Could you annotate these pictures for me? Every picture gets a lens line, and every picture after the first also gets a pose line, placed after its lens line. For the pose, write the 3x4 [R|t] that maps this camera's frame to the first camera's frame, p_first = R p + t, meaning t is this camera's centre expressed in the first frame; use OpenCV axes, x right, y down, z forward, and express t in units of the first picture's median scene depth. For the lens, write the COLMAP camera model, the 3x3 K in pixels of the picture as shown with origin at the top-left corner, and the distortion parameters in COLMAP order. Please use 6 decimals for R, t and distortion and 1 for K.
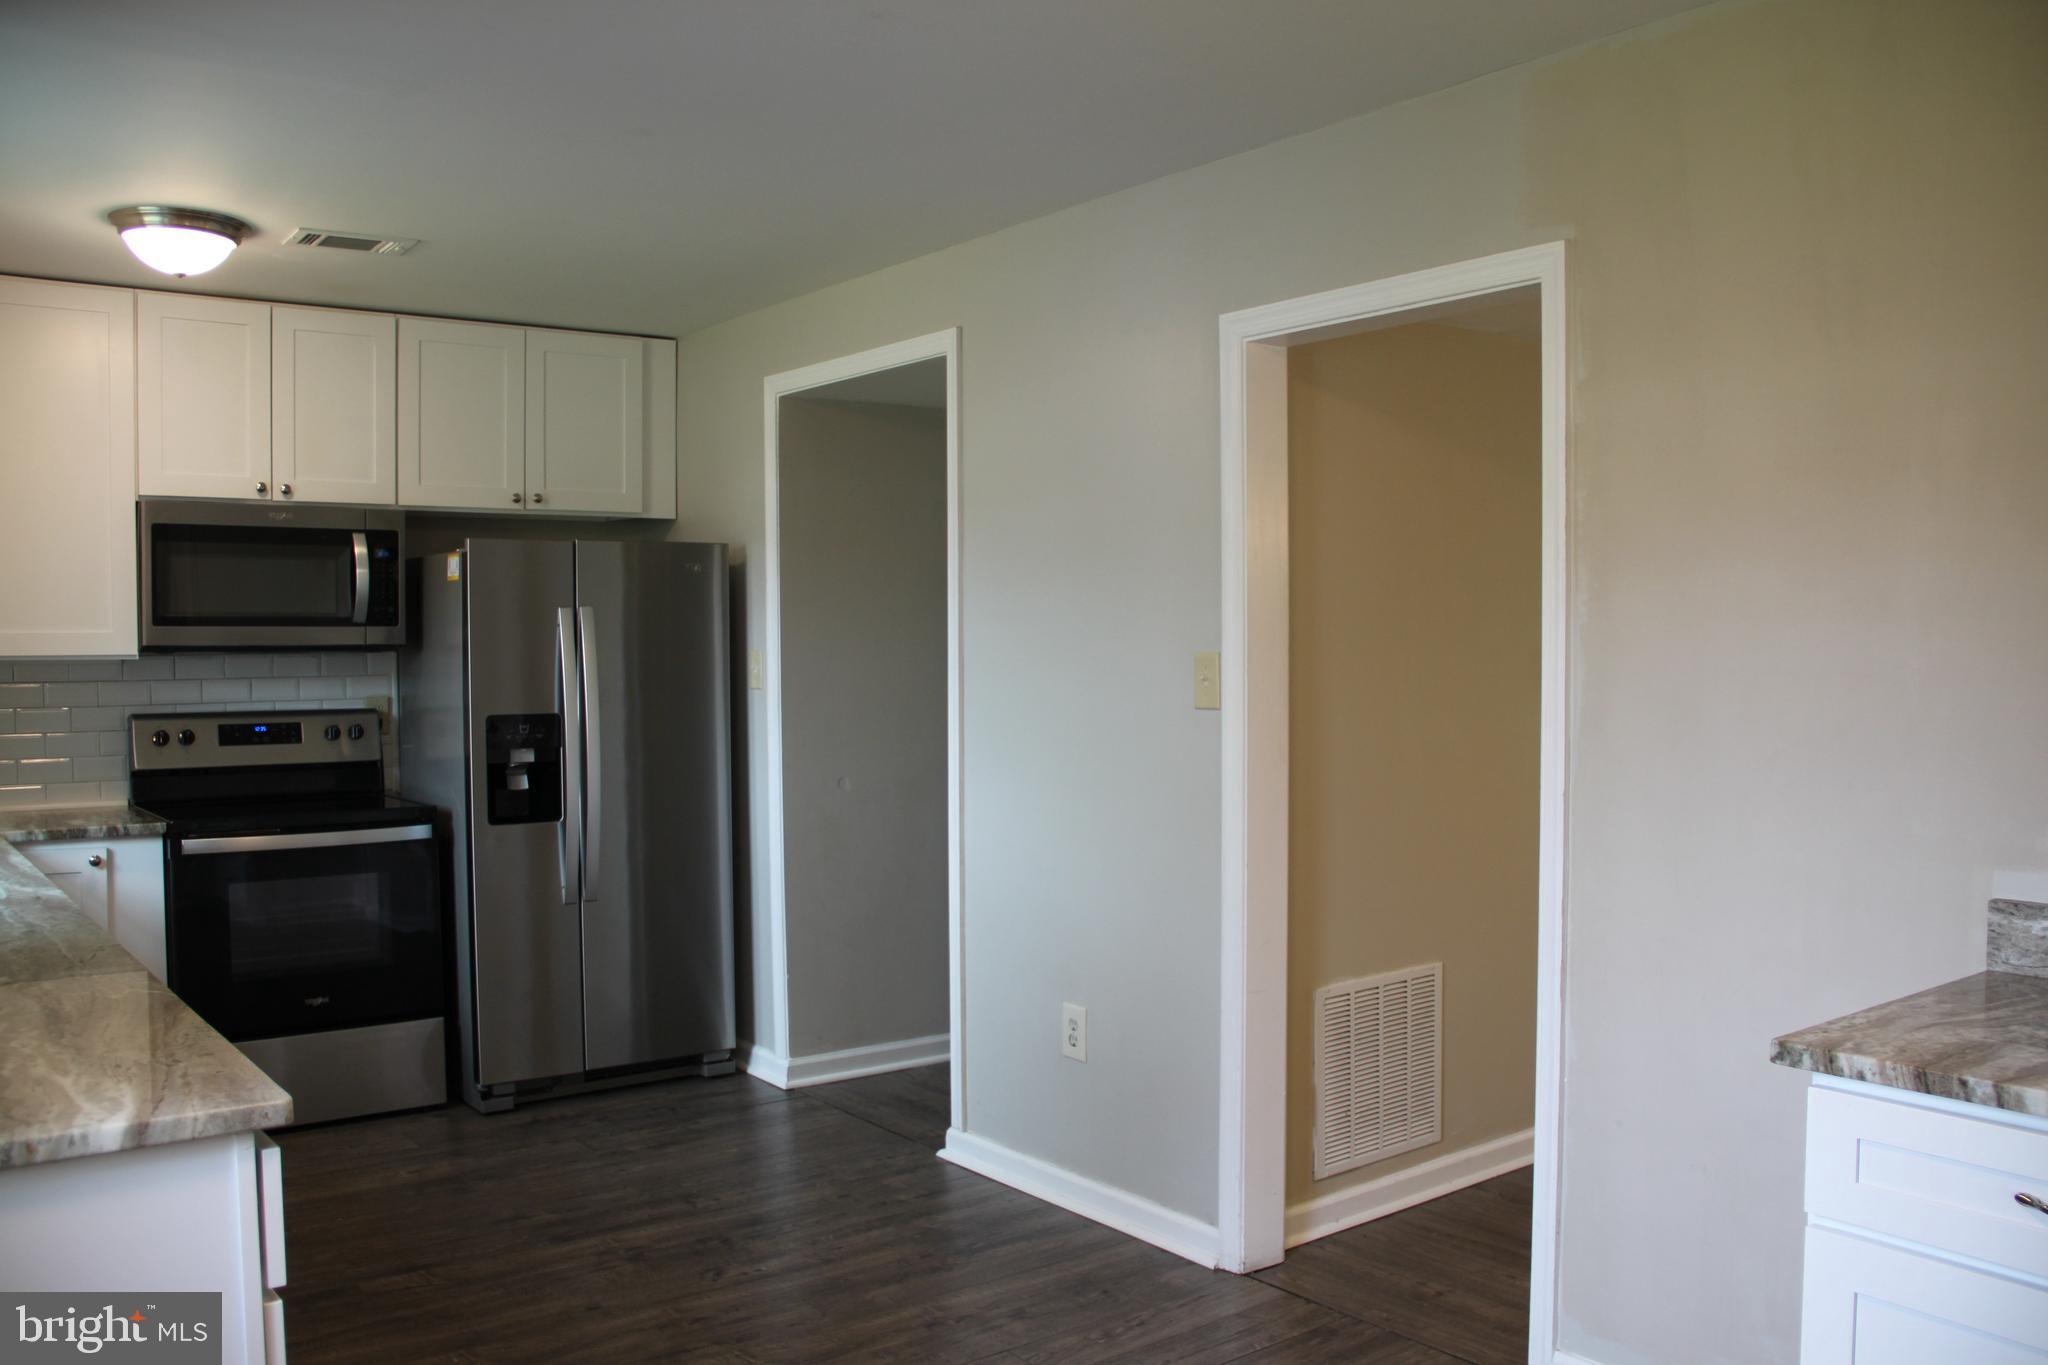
lens RADIAL K [[1702.1, 0, 1017.9], [0, 1702.1, 668.6], [0, 0, 1]] dist [-0.167037, 0.109141]
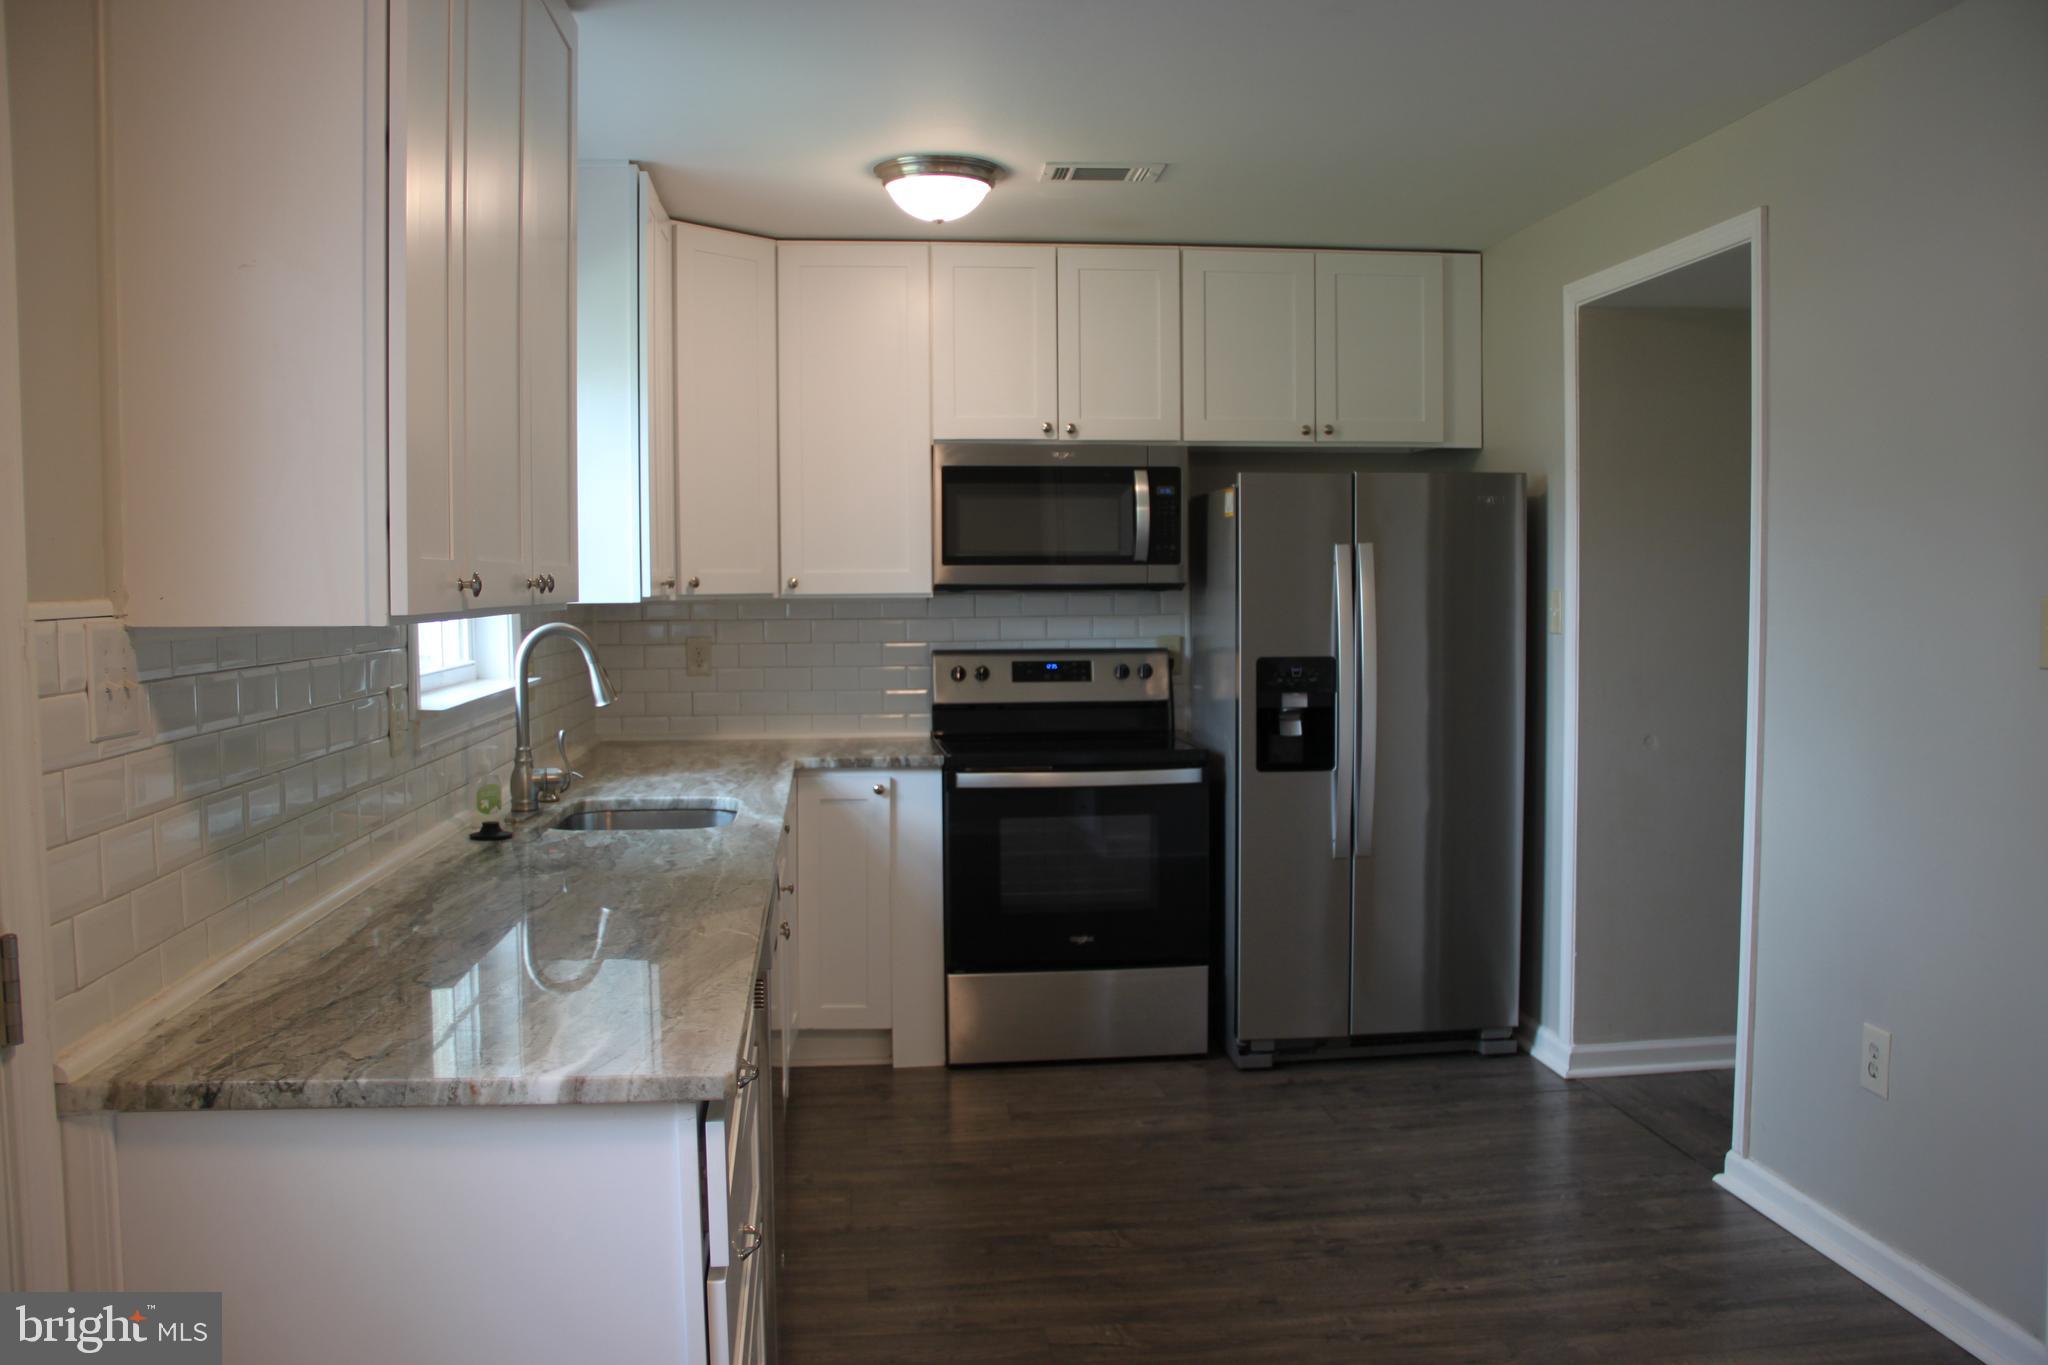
lens RADIAL K [[1702.1, 0, 1016.6], [0, 1702.1, 676.2], [0, 0, 1]] dist [-0.167037, 0.109141]
pose [[0.858012, 0.025768, -0.512983, 0.065727], [-0.005172, 0.999124, 0.041537, -0.000984], [0.513603, -0.032985, 0.857393, 0.100408]]
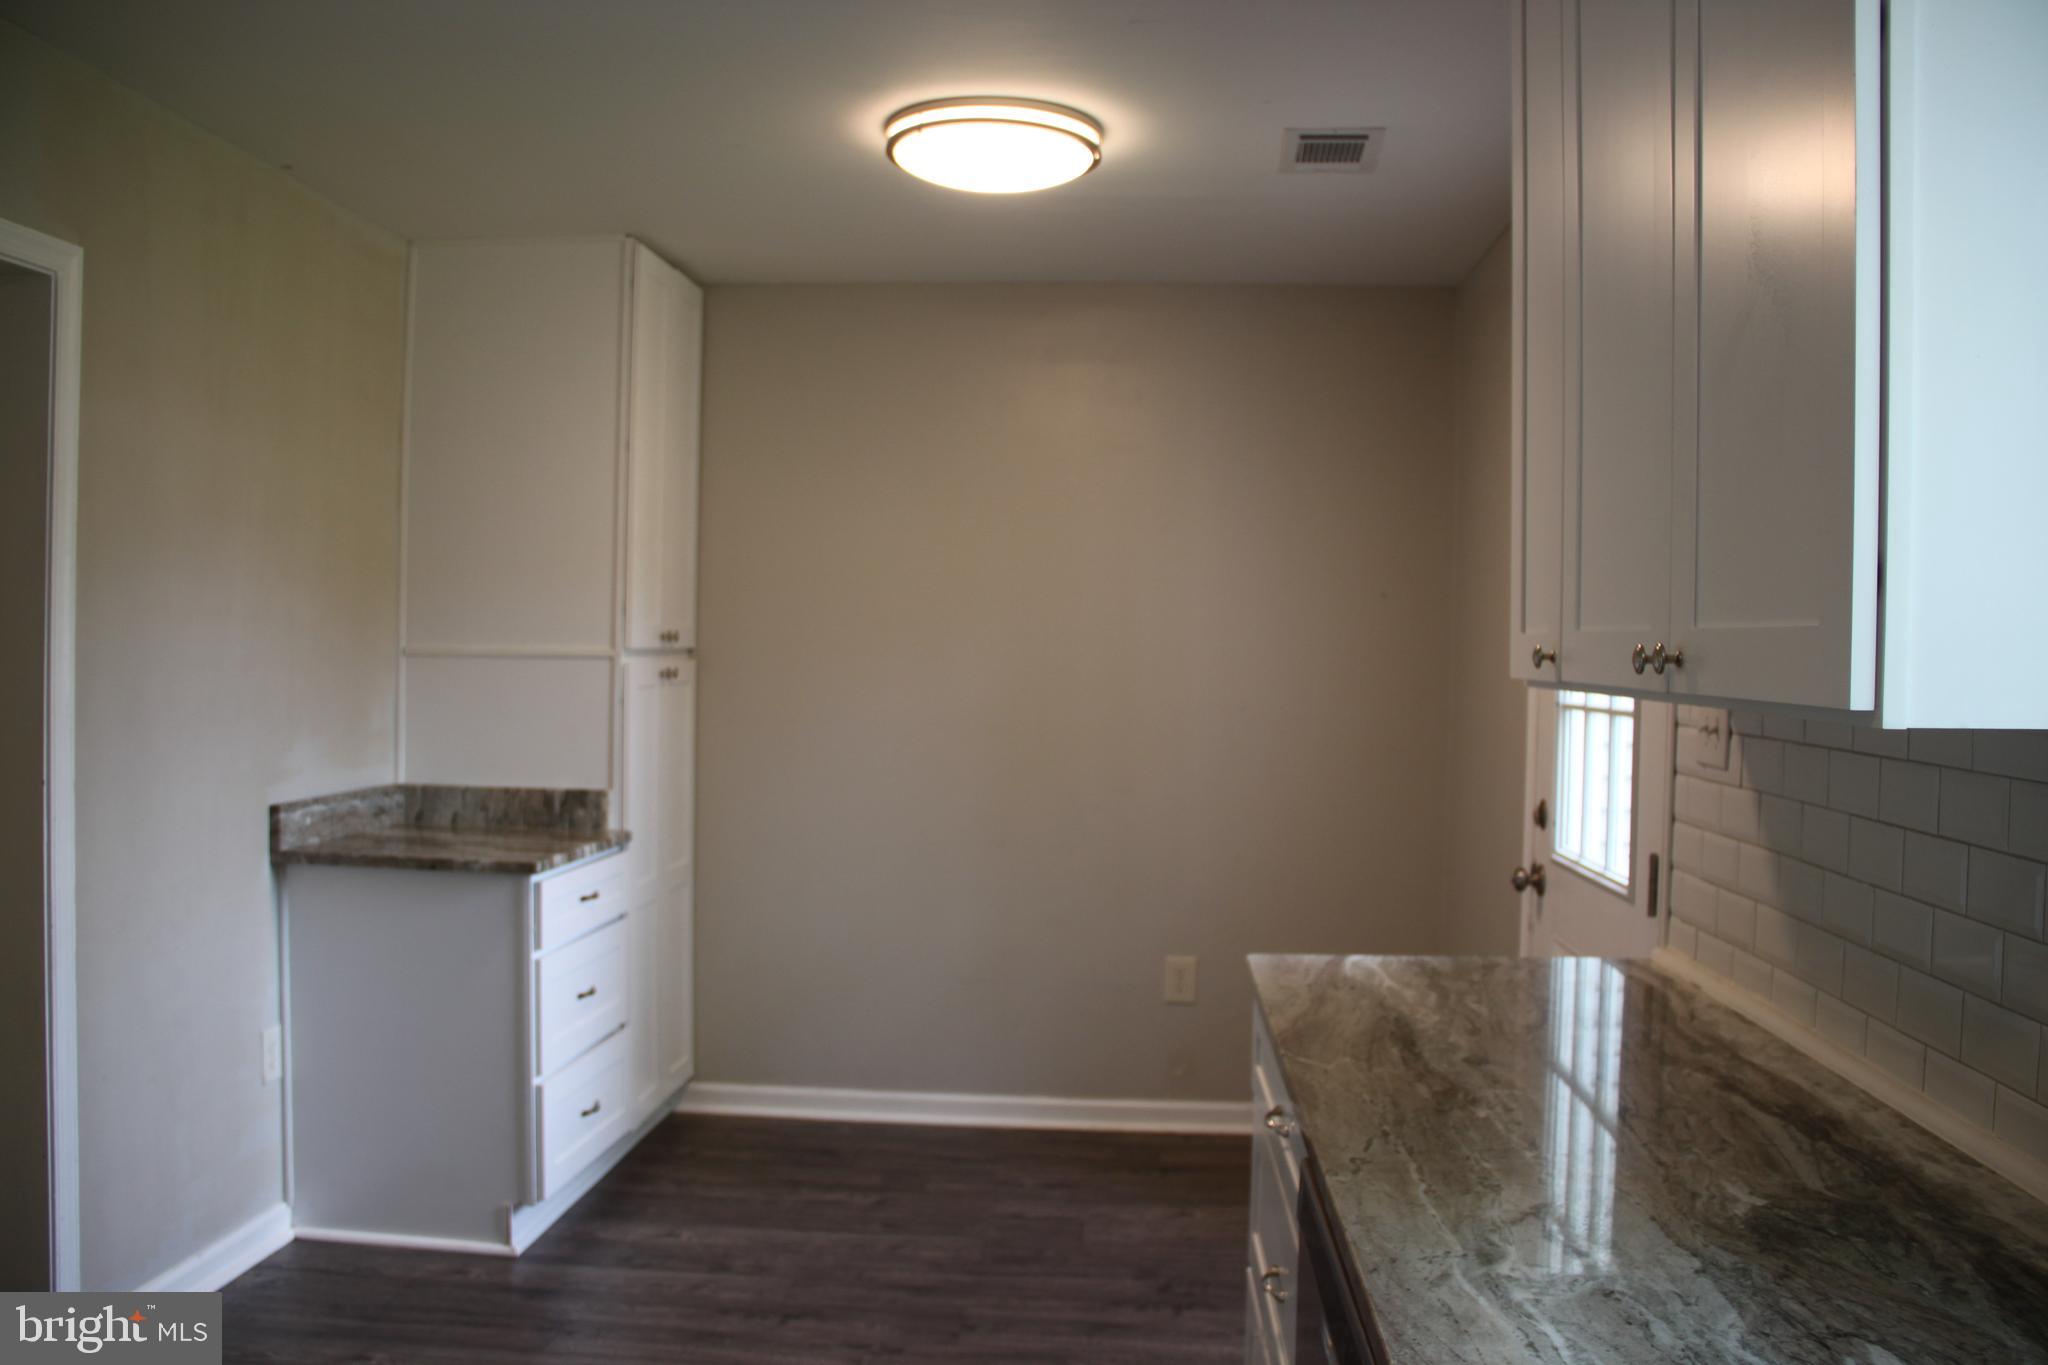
lens RADIAL K [[1702.1, 0, 1023.5], [0, 1702.1, 682.9], [0, 0, 1]] dist [-0.167037, 0.109141]
pose [[-0.754630, -0.022128, 0.655778, -0.465111], [-0.003255, 0.999545, 0.029983, -0.011622], [-0.656143, 0.020492, -0.754358, 0.822892]]
